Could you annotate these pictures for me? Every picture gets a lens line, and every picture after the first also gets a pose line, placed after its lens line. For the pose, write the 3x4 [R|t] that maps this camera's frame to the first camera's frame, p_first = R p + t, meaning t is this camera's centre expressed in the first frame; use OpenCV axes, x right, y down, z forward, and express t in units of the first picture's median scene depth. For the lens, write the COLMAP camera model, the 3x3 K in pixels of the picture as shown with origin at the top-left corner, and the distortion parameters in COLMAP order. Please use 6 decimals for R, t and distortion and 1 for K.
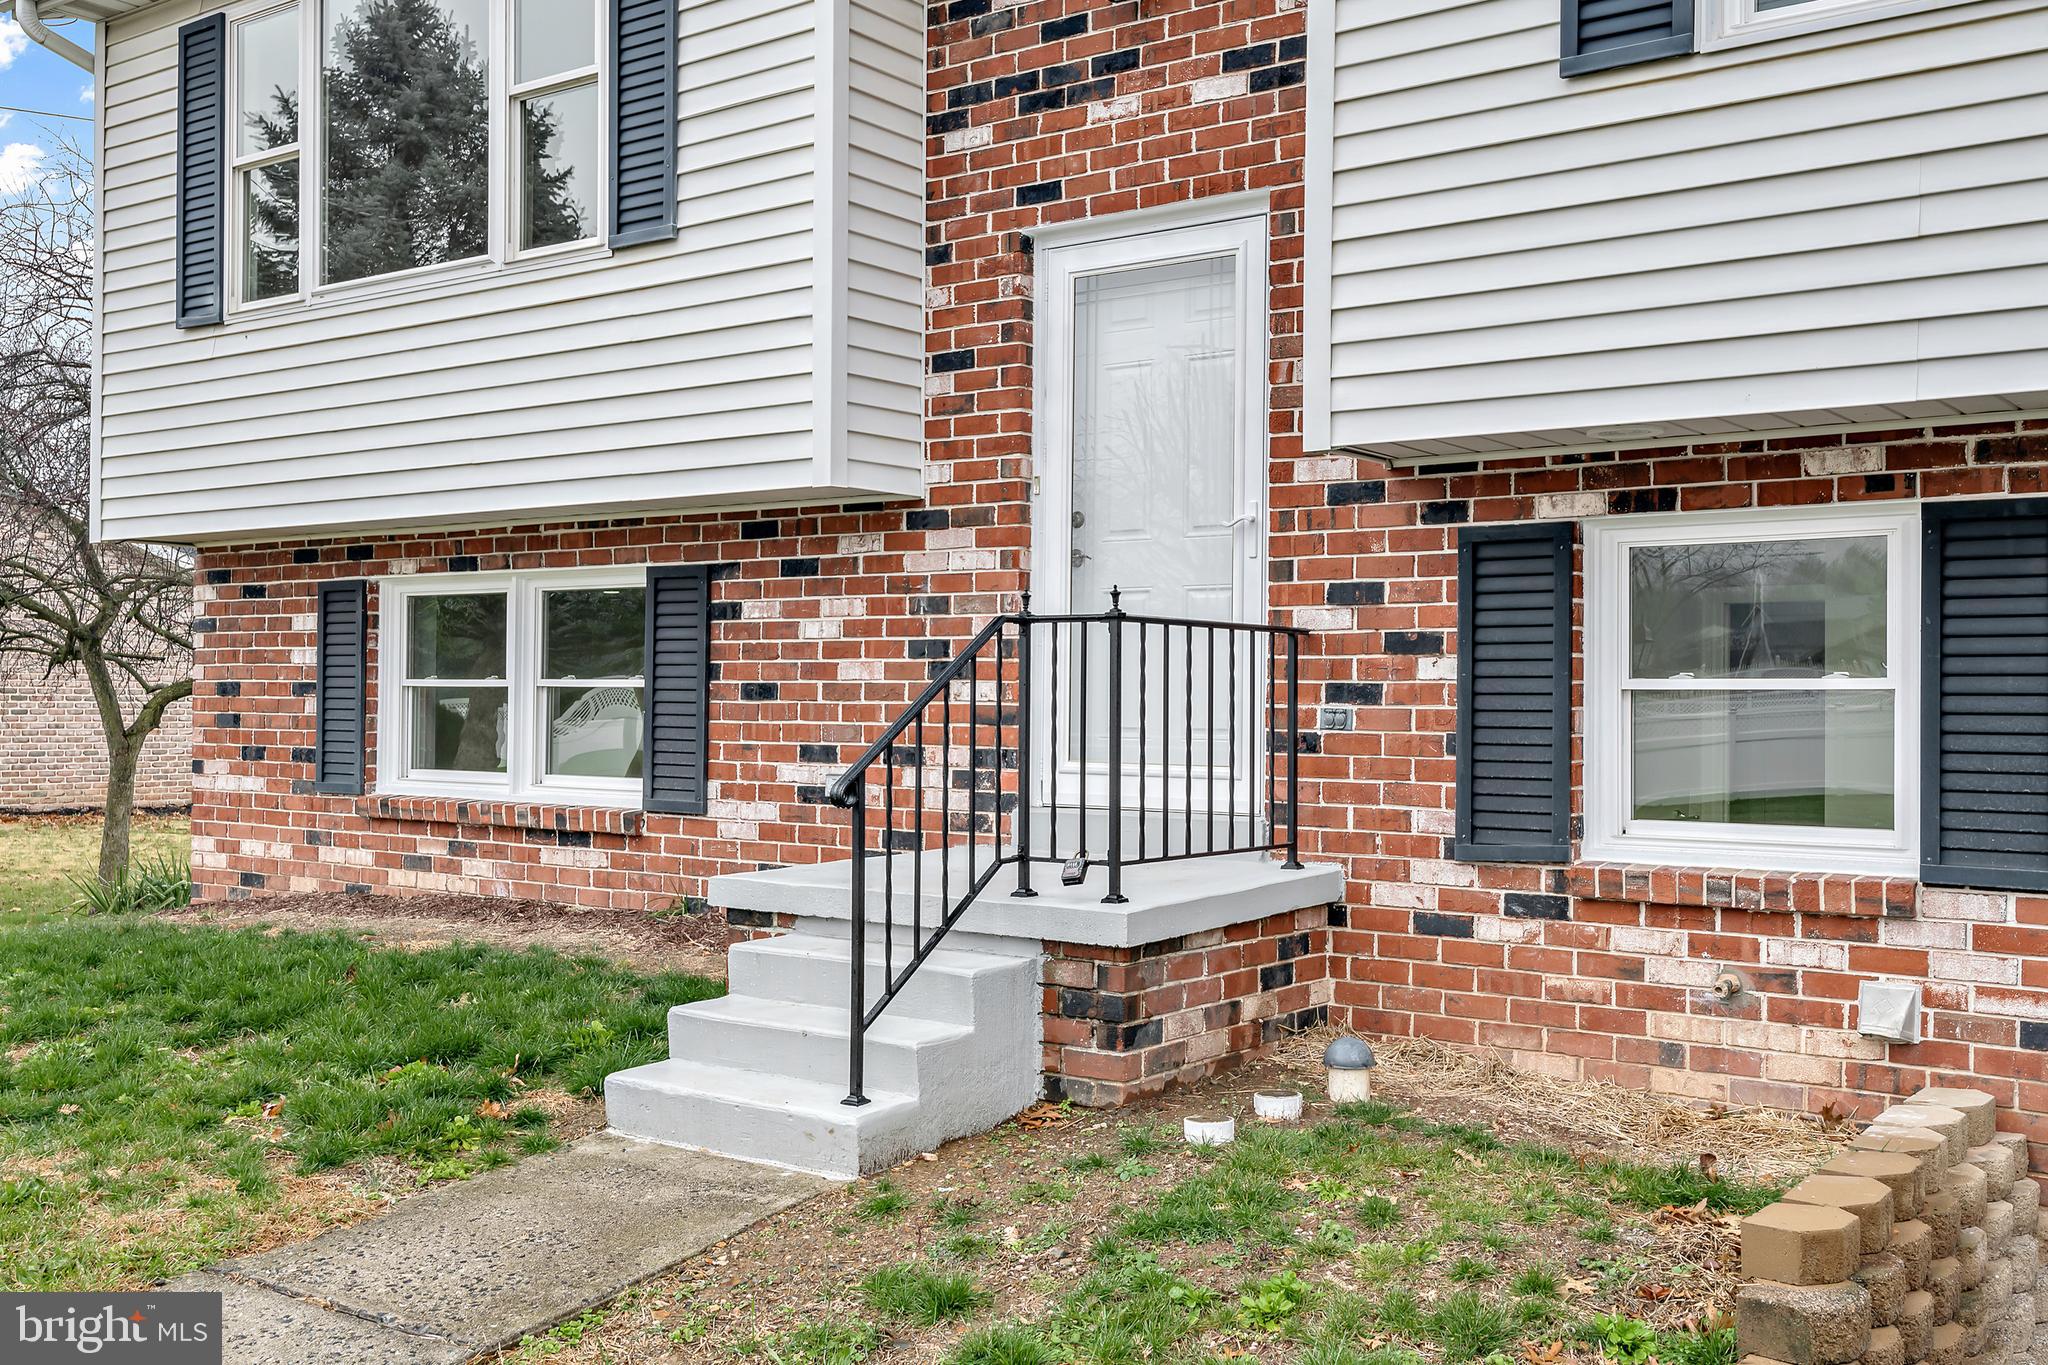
lens RADIAL K [[2107.1, 0, 921.2], [0, 2107.1, 689.1], [0, 0, 1]] dist [0.034340, 0.000000]
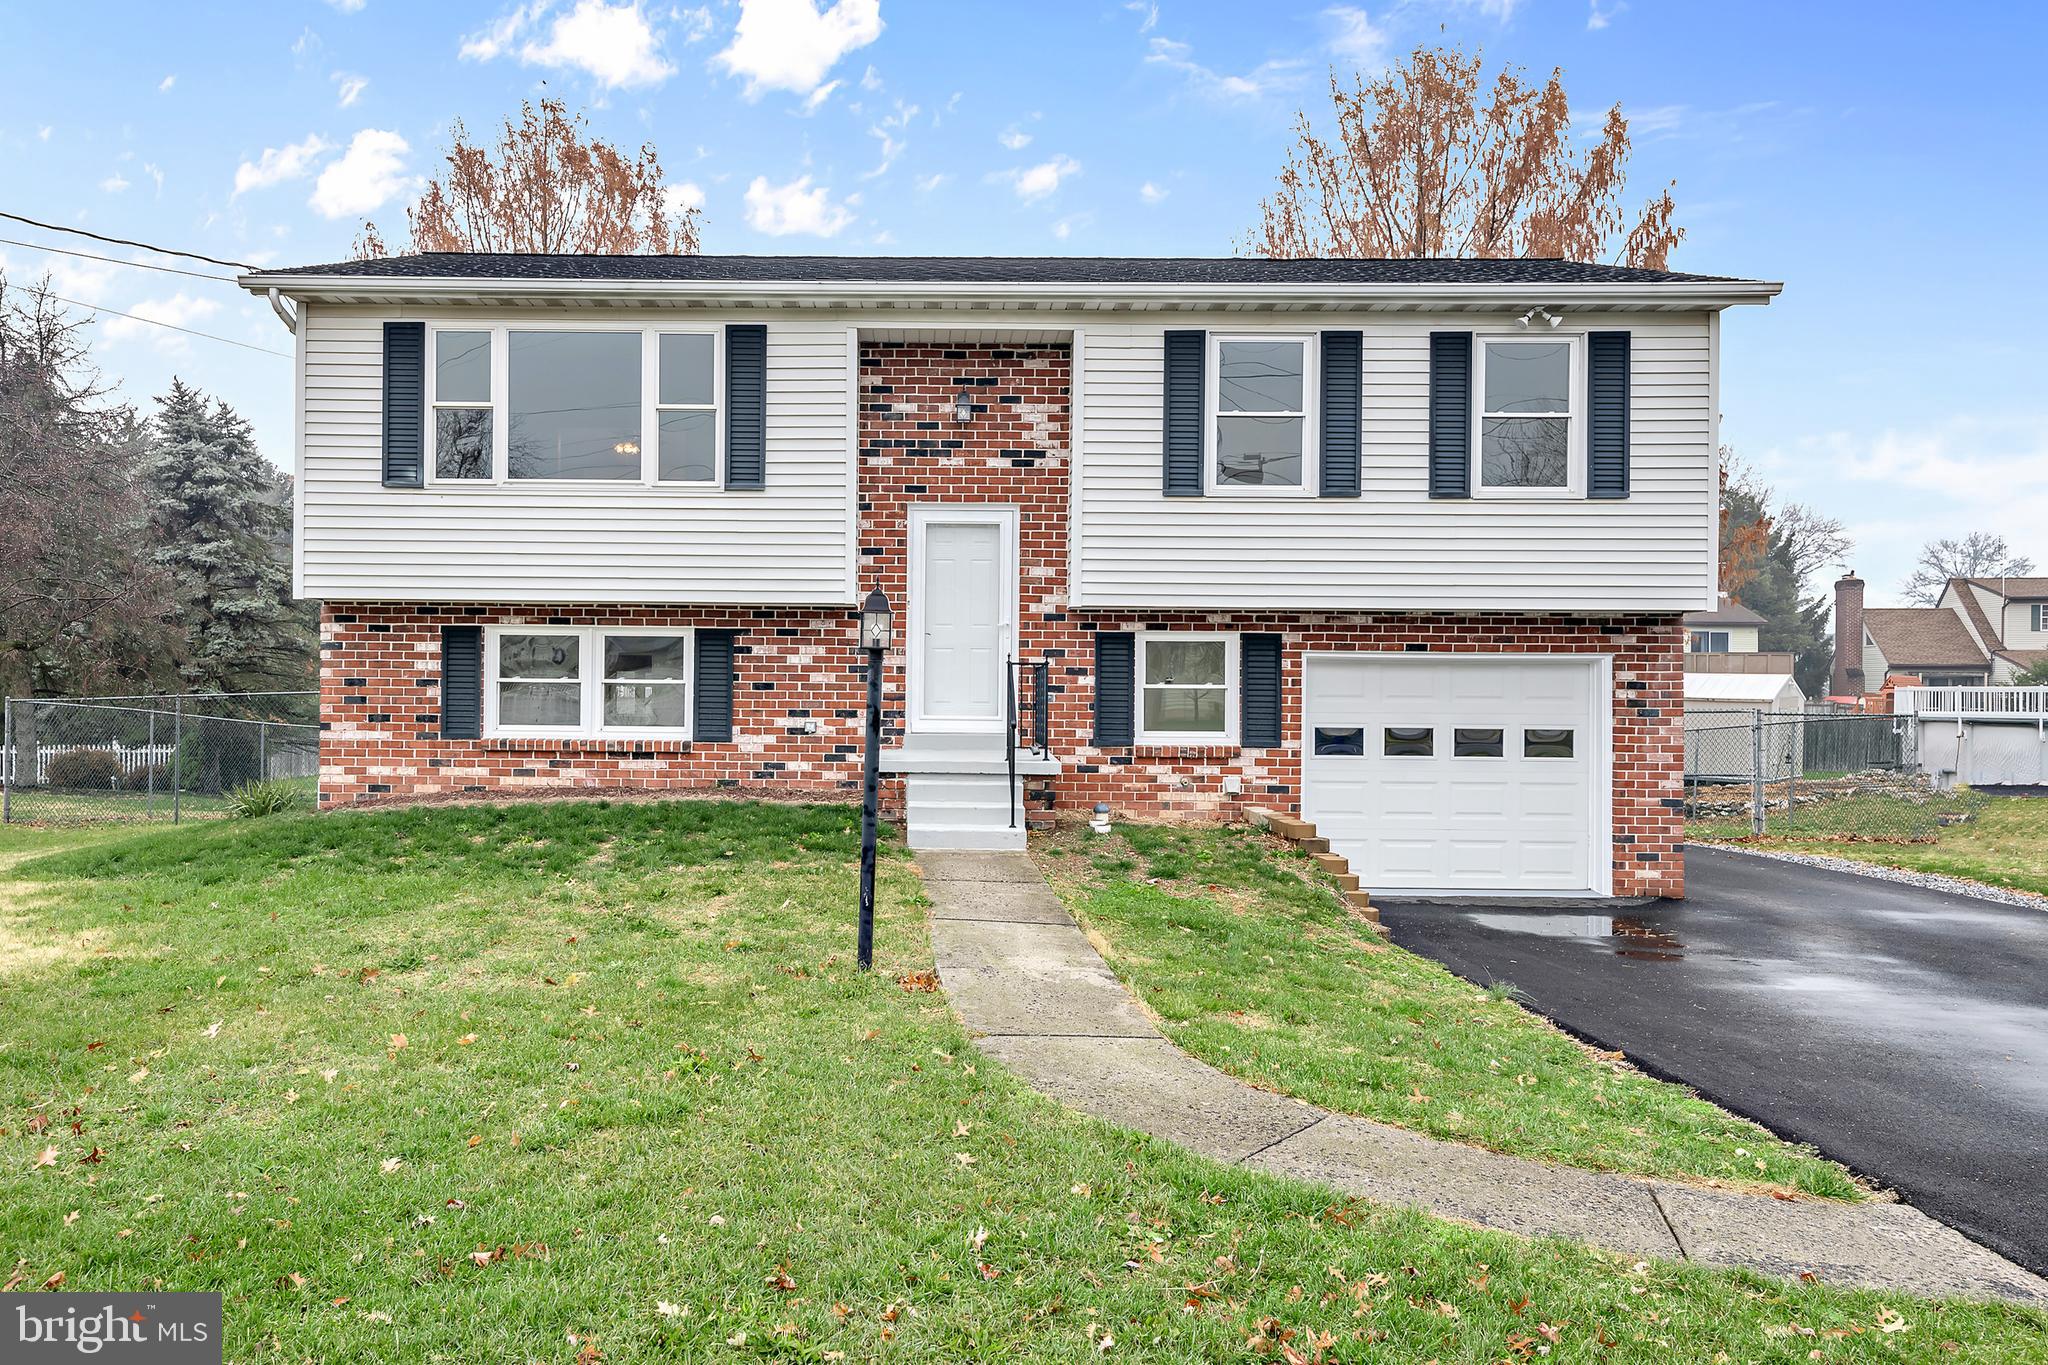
lens RADIAL K [[1603.7, 0, 1002.9], [0, 1603.7, 685.8], [0, 0, 1]] dist [0.030686, -0.000023]
pose [[0.790282, -0.000570, 0.612743, -1.008031], [-0.006880, 0.999928, 0.009804, -0.019551], [-0.612704, -0.011964, 0.790222, -0.561670]]
